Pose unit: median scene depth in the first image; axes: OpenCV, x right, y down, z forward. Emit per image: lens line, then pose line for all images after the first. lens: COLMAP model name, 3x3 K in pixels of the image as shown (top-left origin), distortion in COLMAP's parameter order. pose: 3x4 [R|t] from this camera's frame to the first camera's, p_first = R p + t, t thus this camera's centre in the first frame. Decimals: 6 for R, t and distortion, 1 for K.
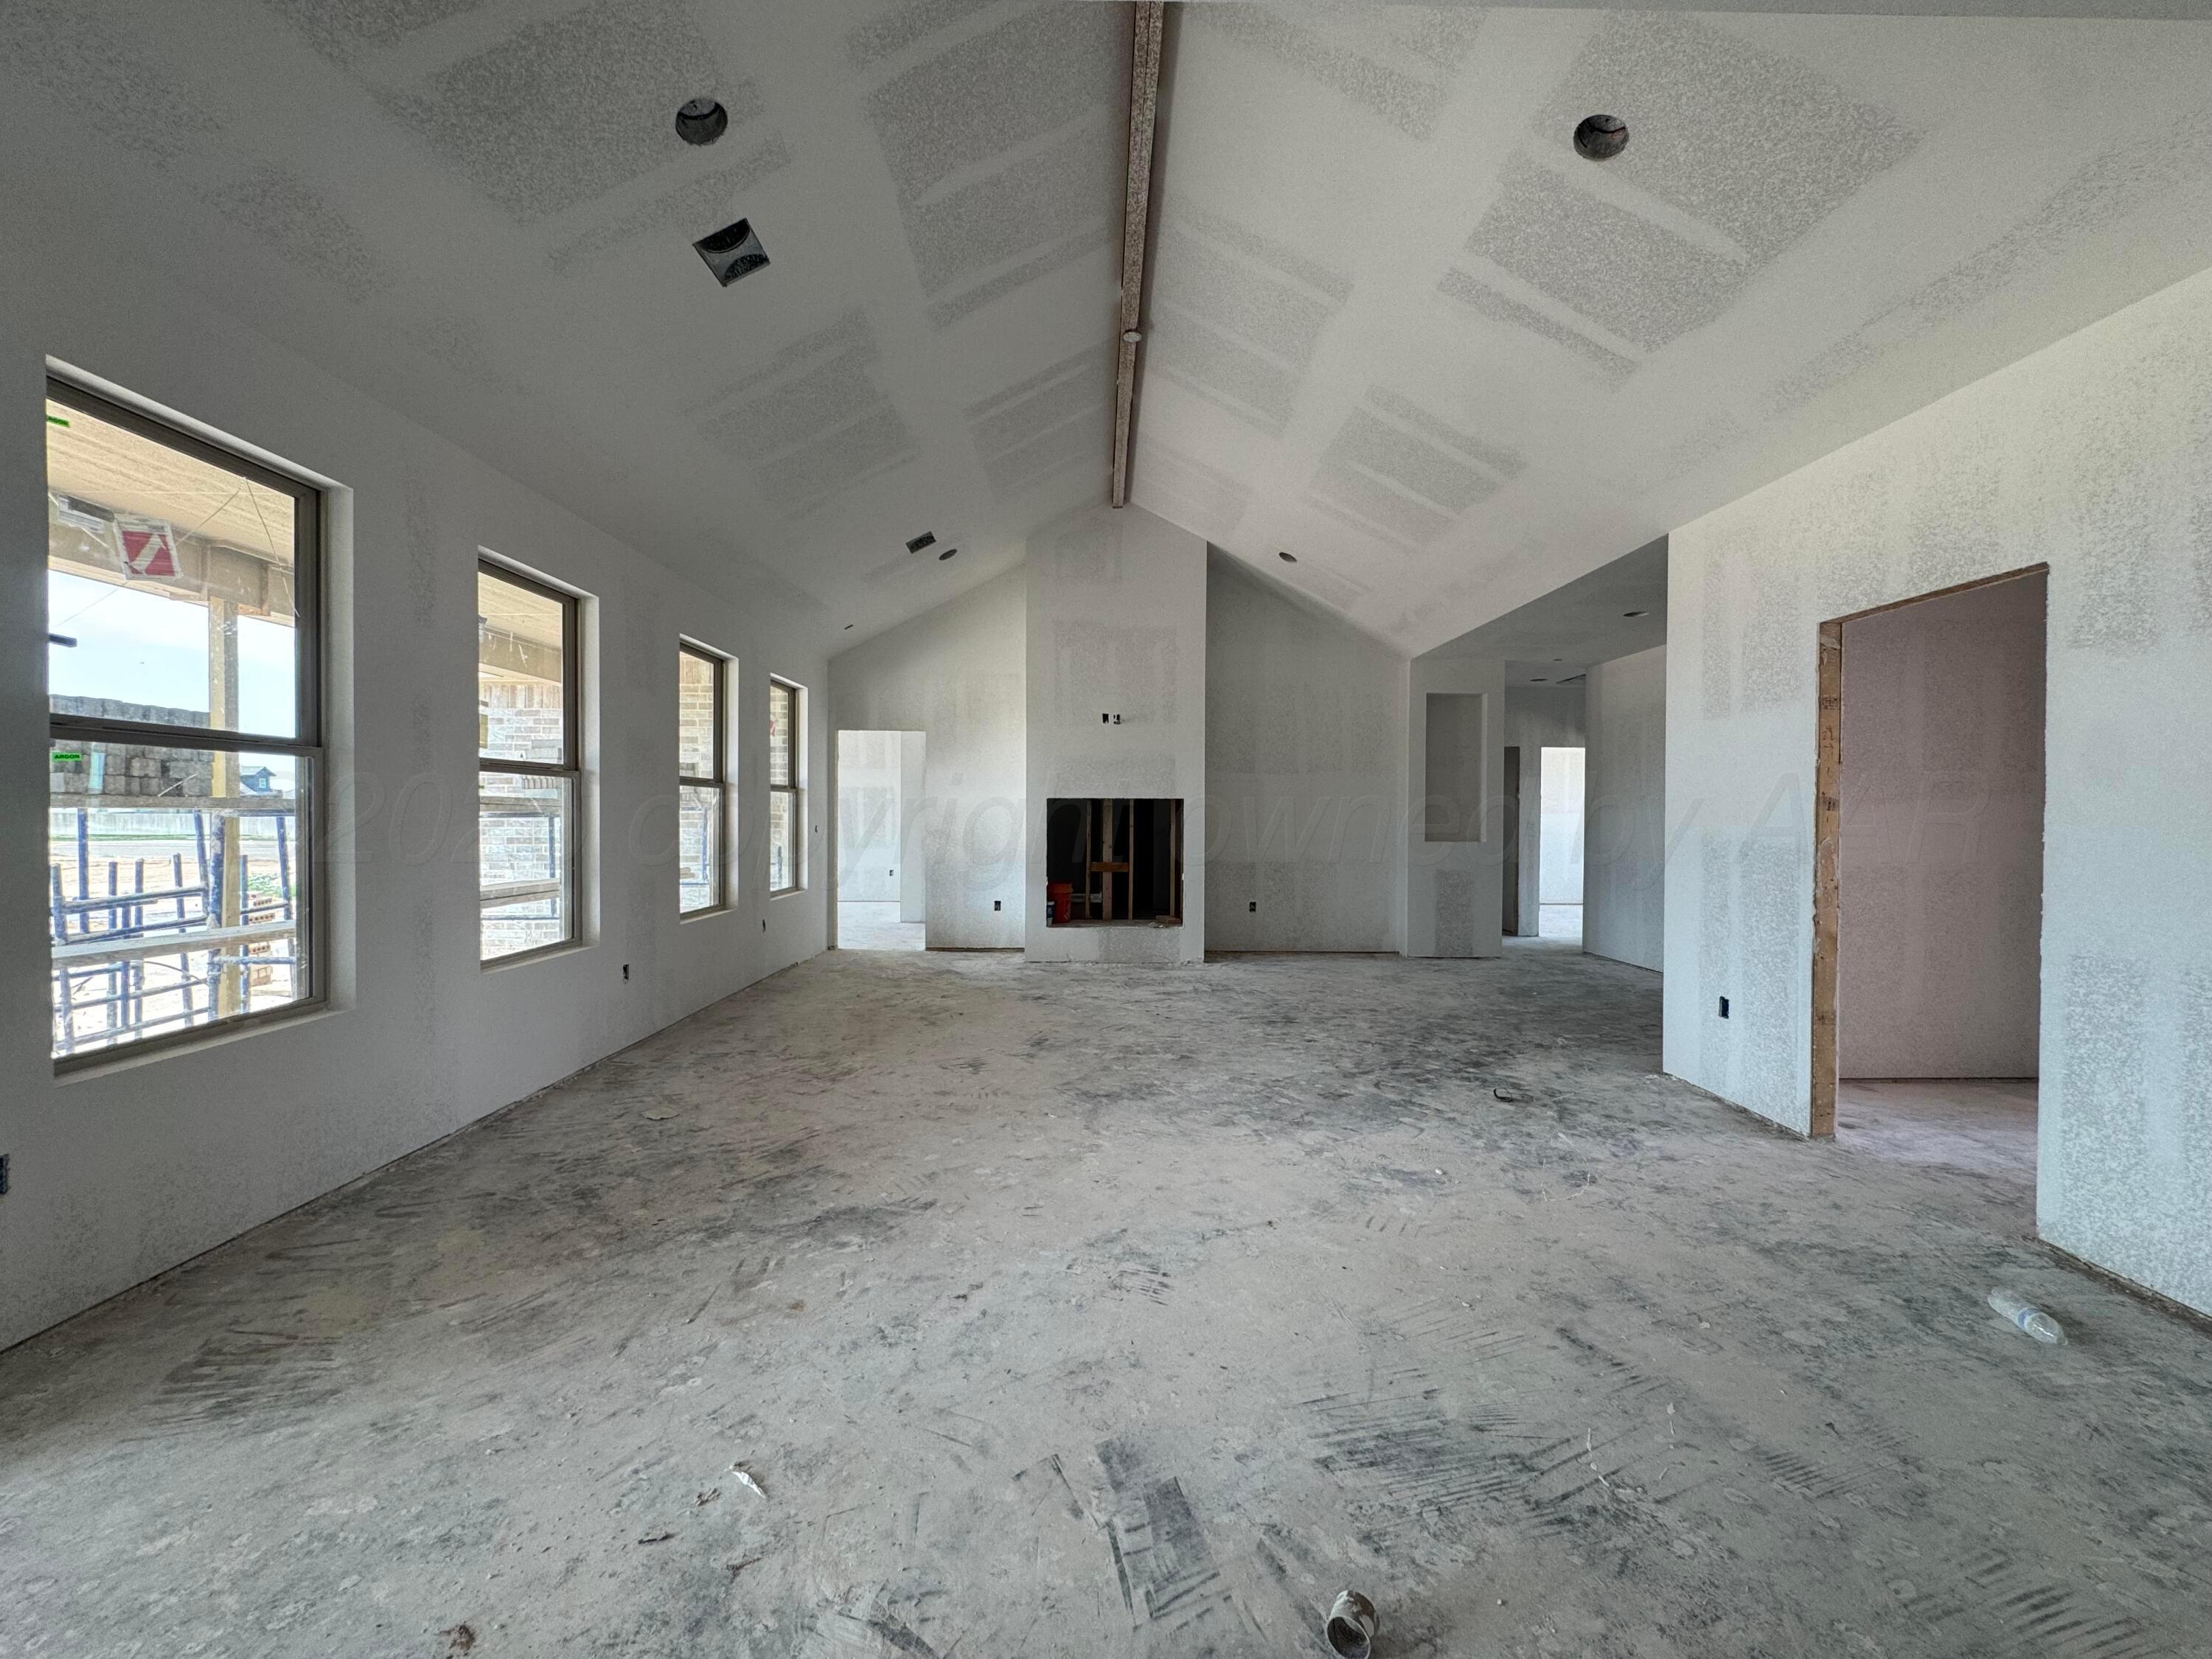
lens RADIAL K [[880.3, 0, 1106.6], [0, 880.3, 825.7], [0, 0, 1]] dist [-0.002215, -0.000015]
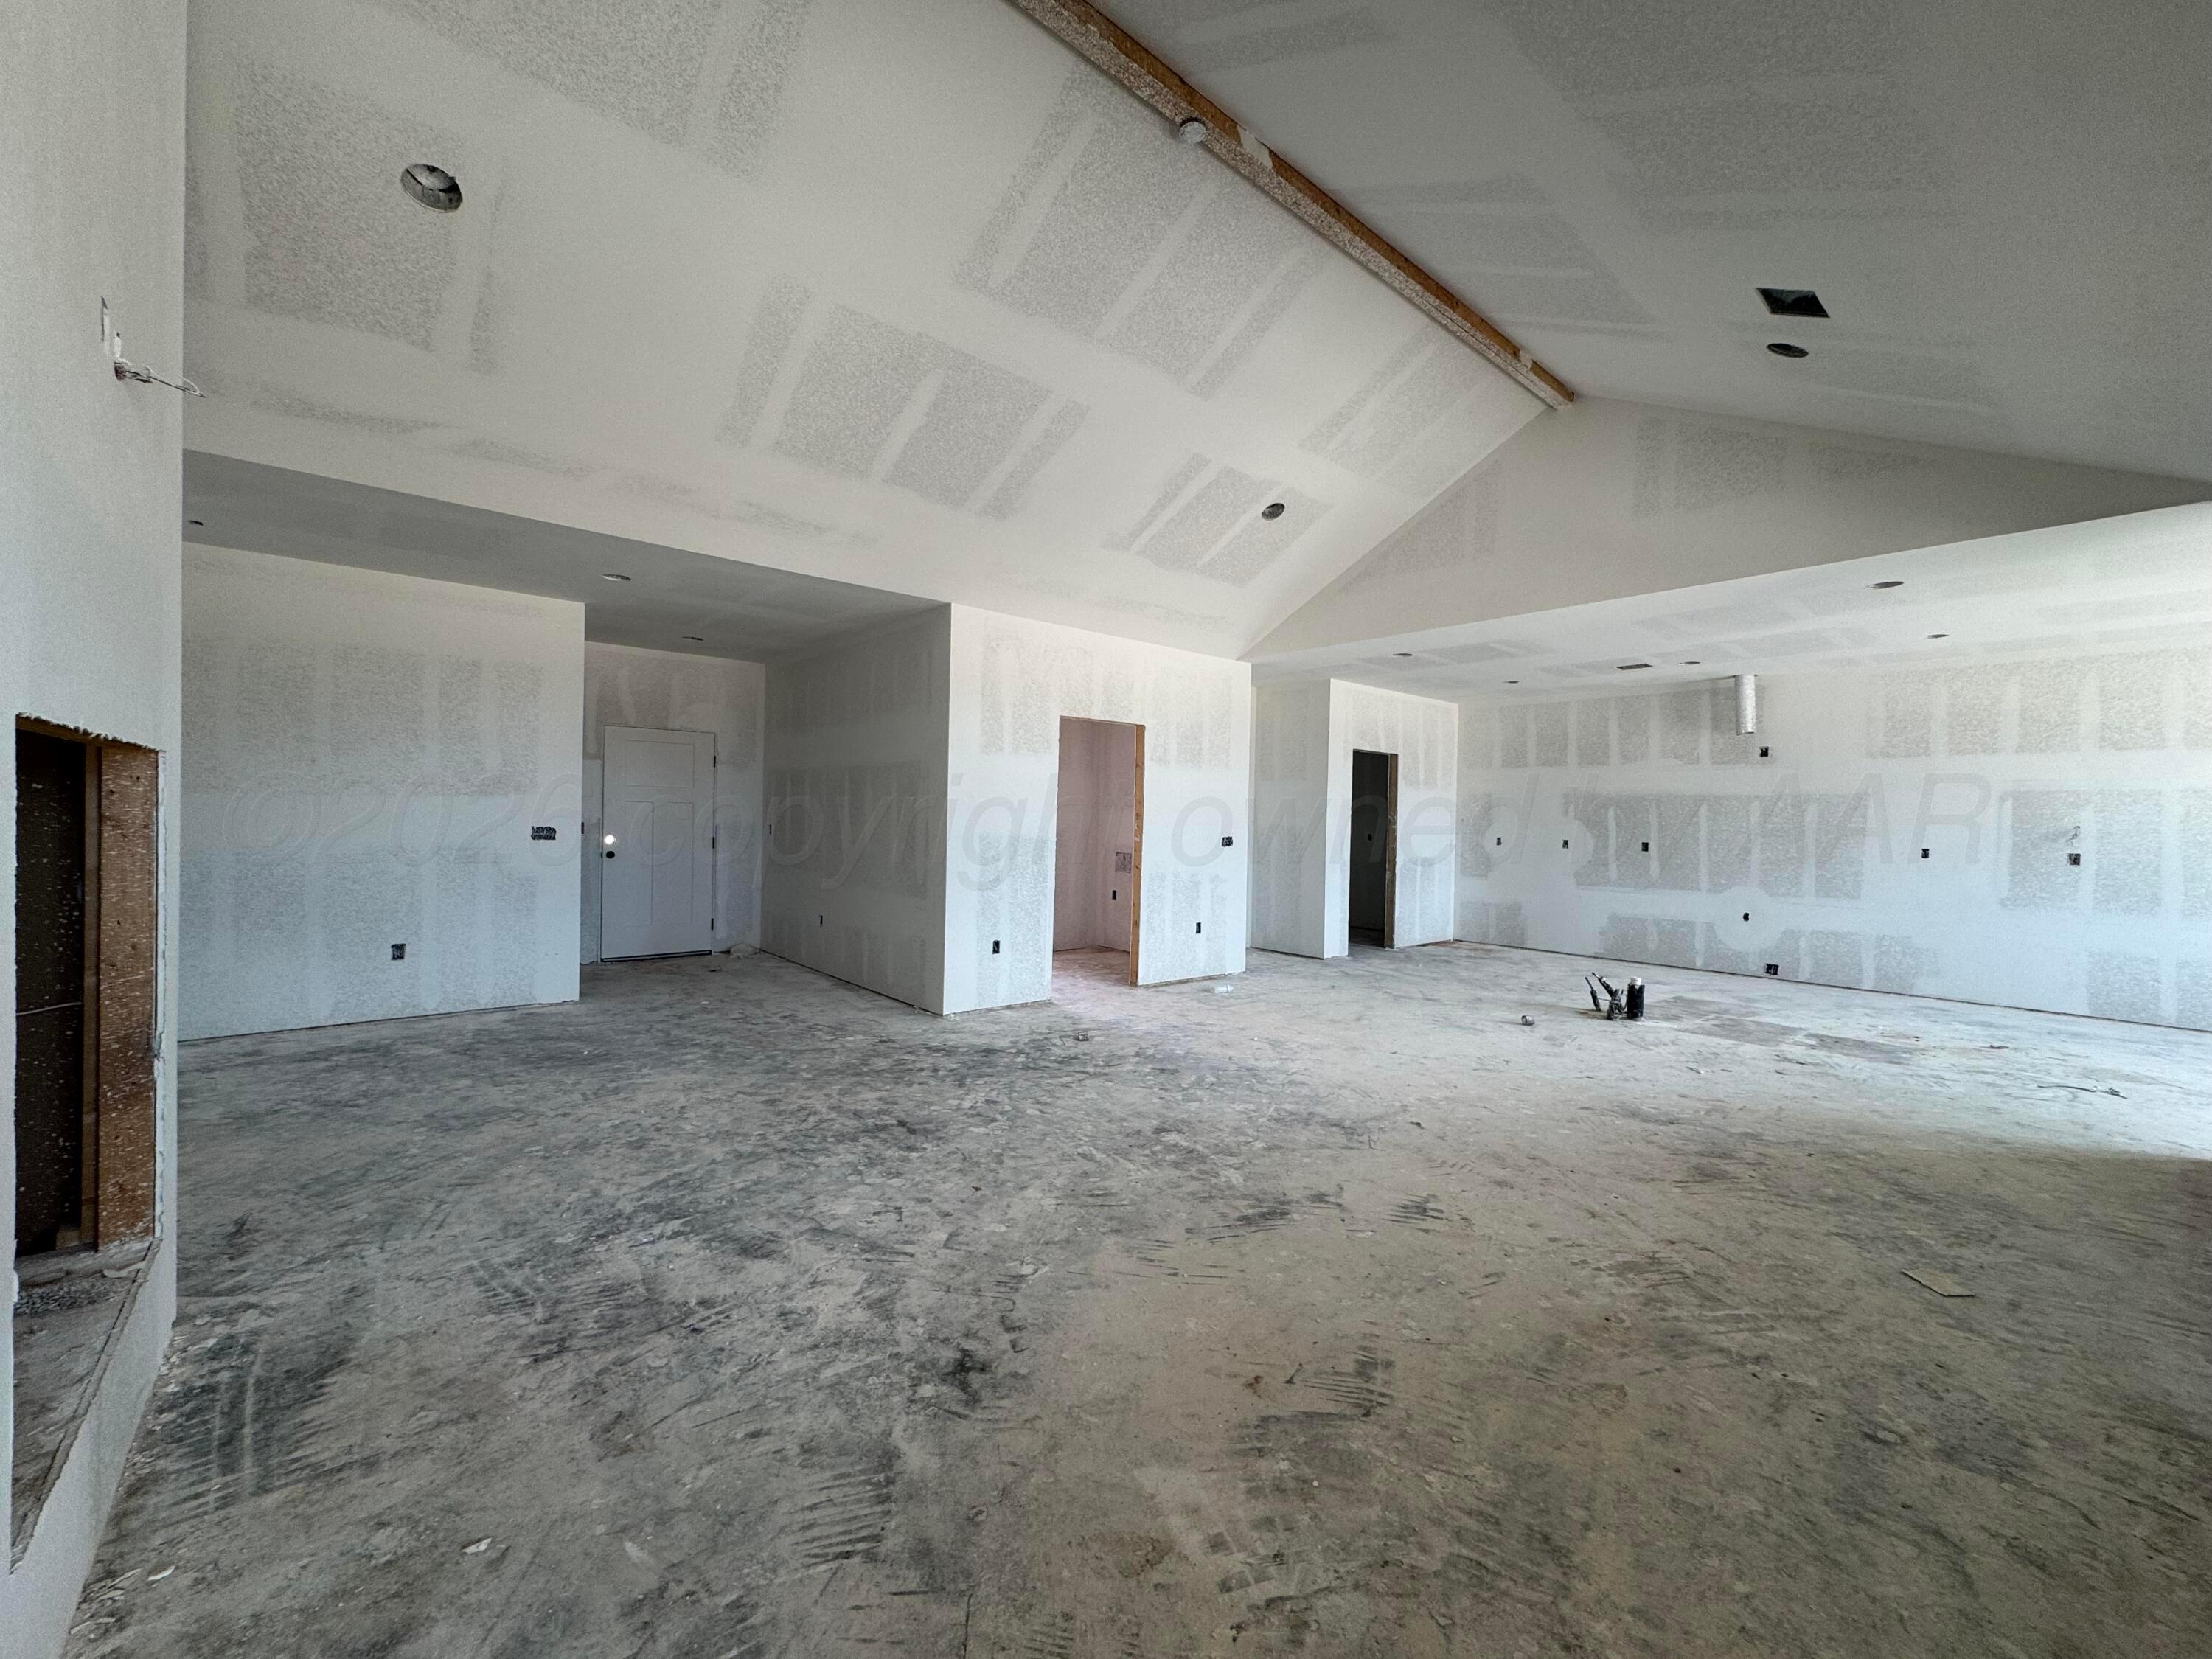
lens RADIAL K [[880.3, 0, 1106.6], [0, 880.3, 825.7], [0, 0, 1]] dist [-0.002215, -0.000015]
pose [[-0.642868, -0.025245, 0.765561, -0.579893], [-0.015515, 0.999681, 0.019937, -0.035054], [-0.765820, 0.000939, -0.643055, 1.857638]]
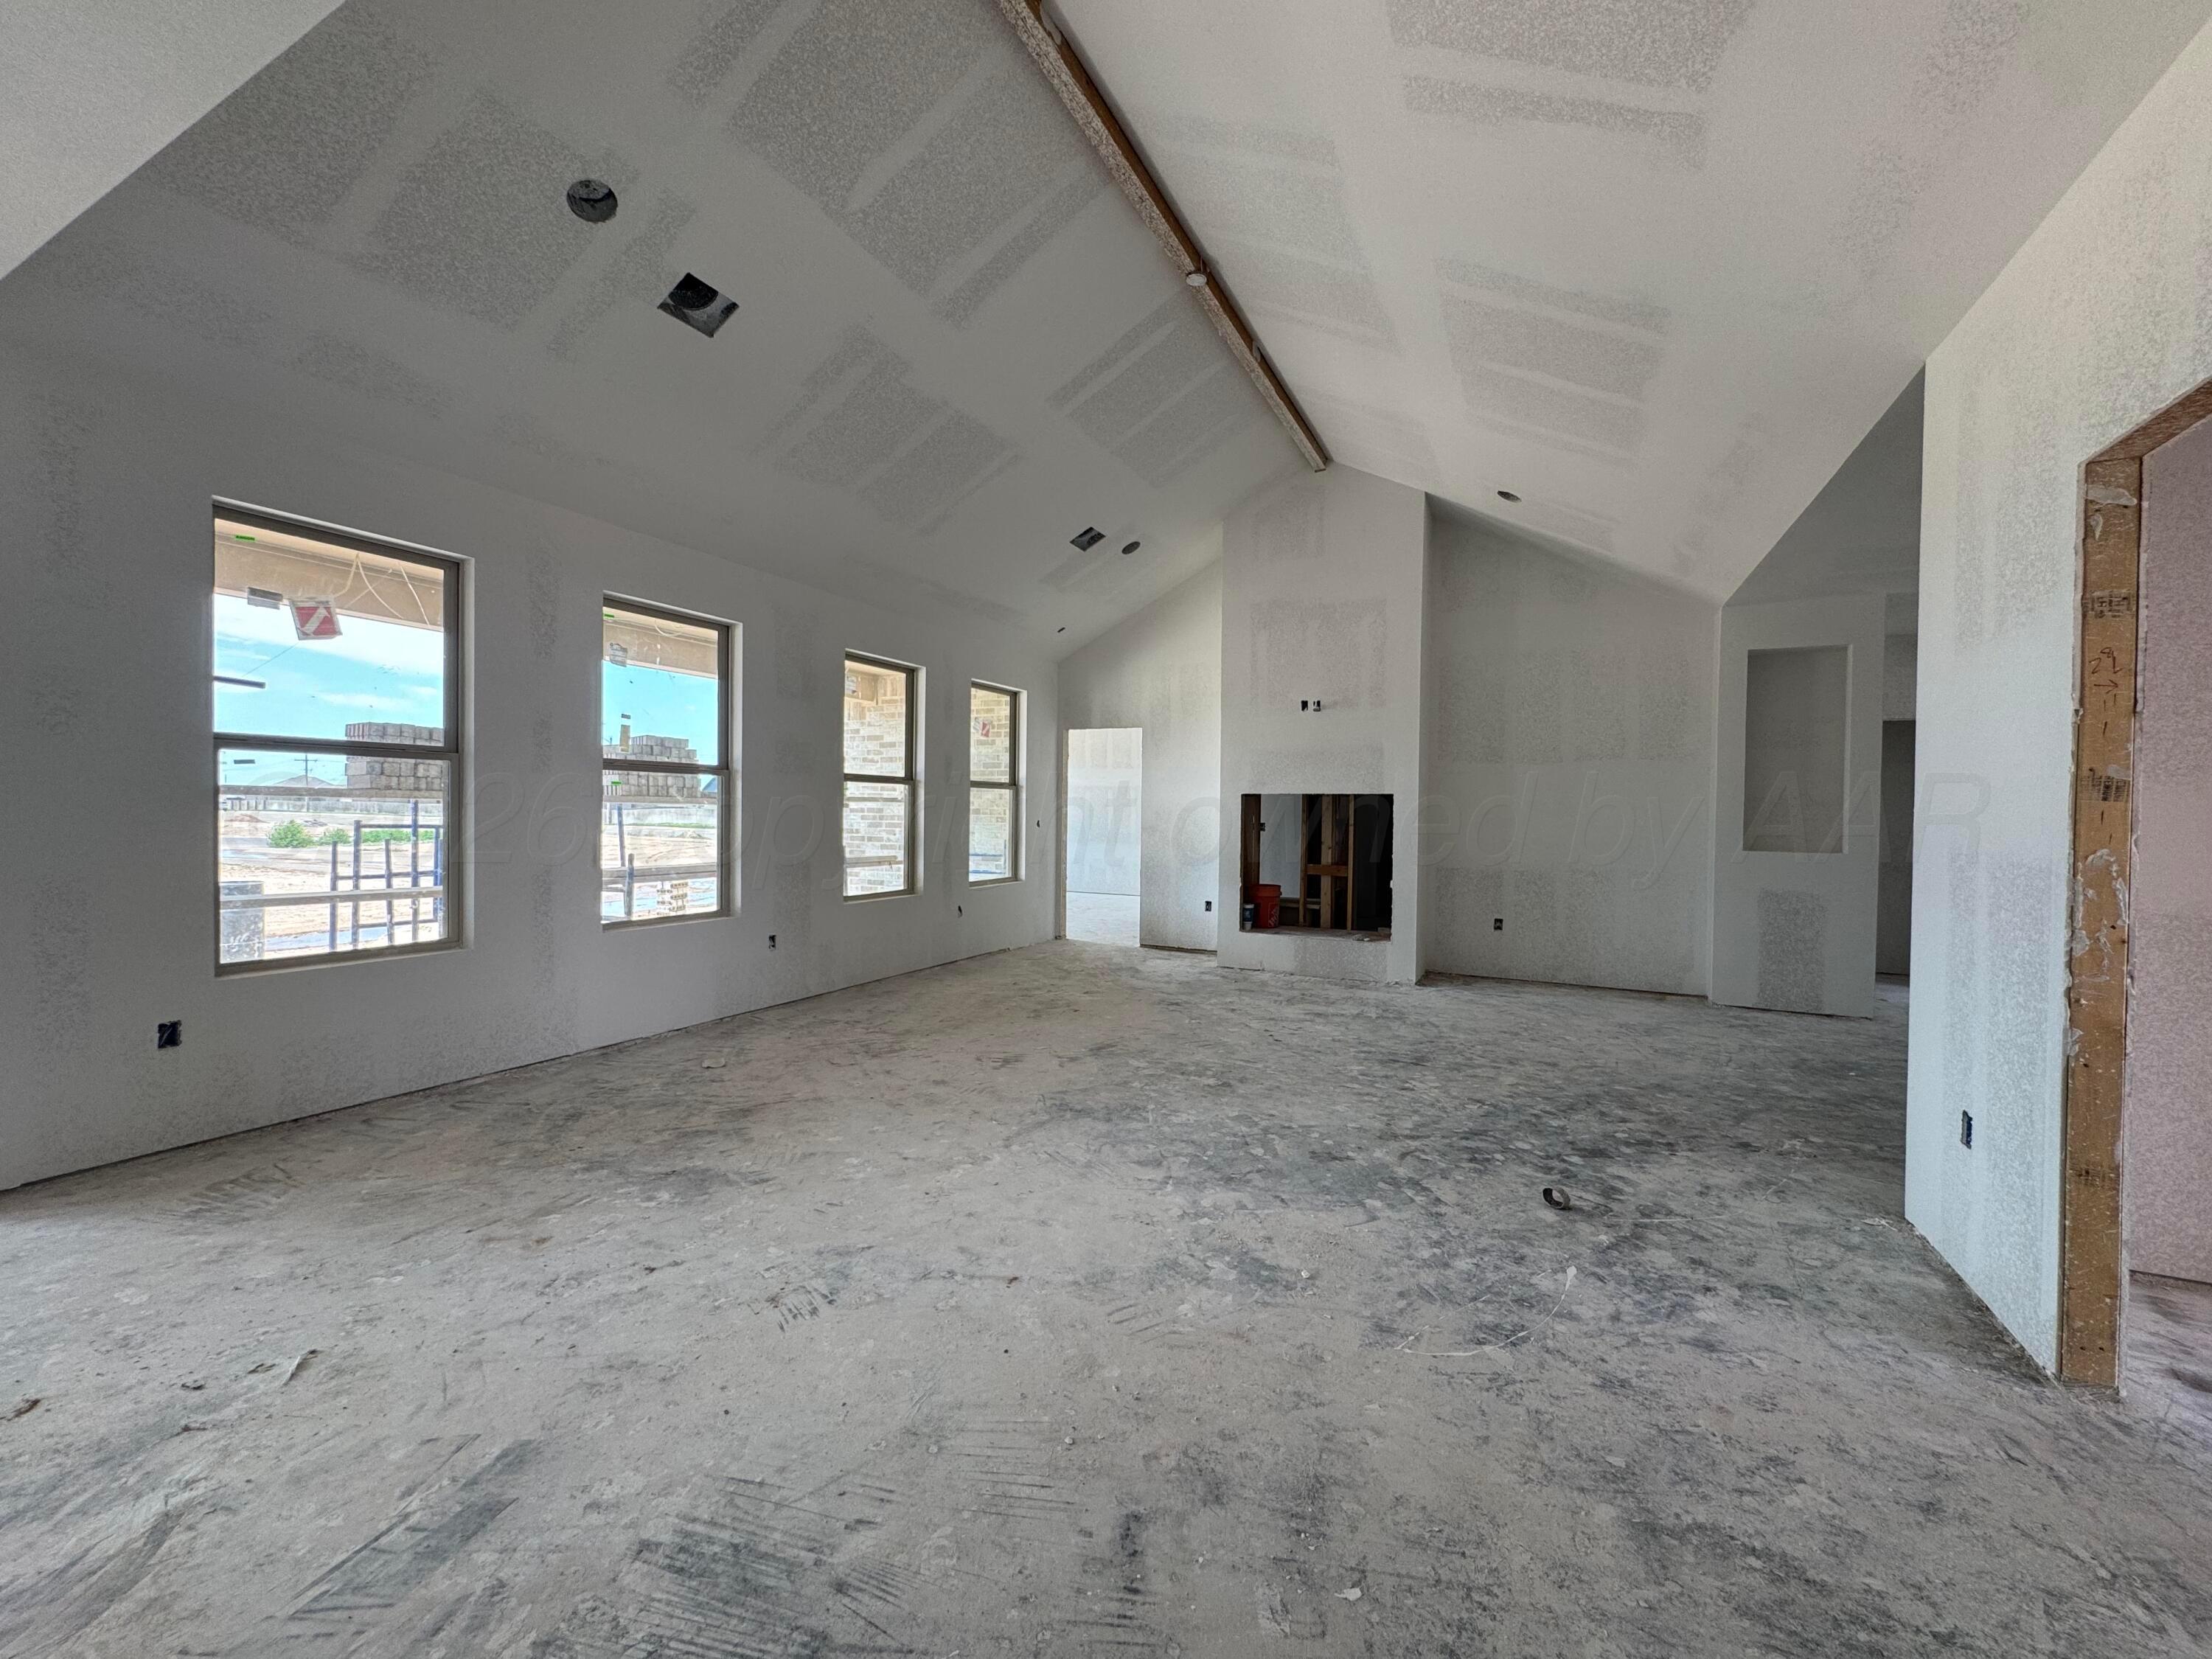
lens RADIAL K [[880.3, 0, 1106.6], [0, 880.3, 825.7], [0, 0, 1]] dist [-0.002215, -0.000015]
pose [[0.887887, 0.012711, -0.459886, 0.460471], [-0.013091, 0.999912, 0.002363, 0.004558], [0.459875, 0.003922, 0.887975, 0.196368]]
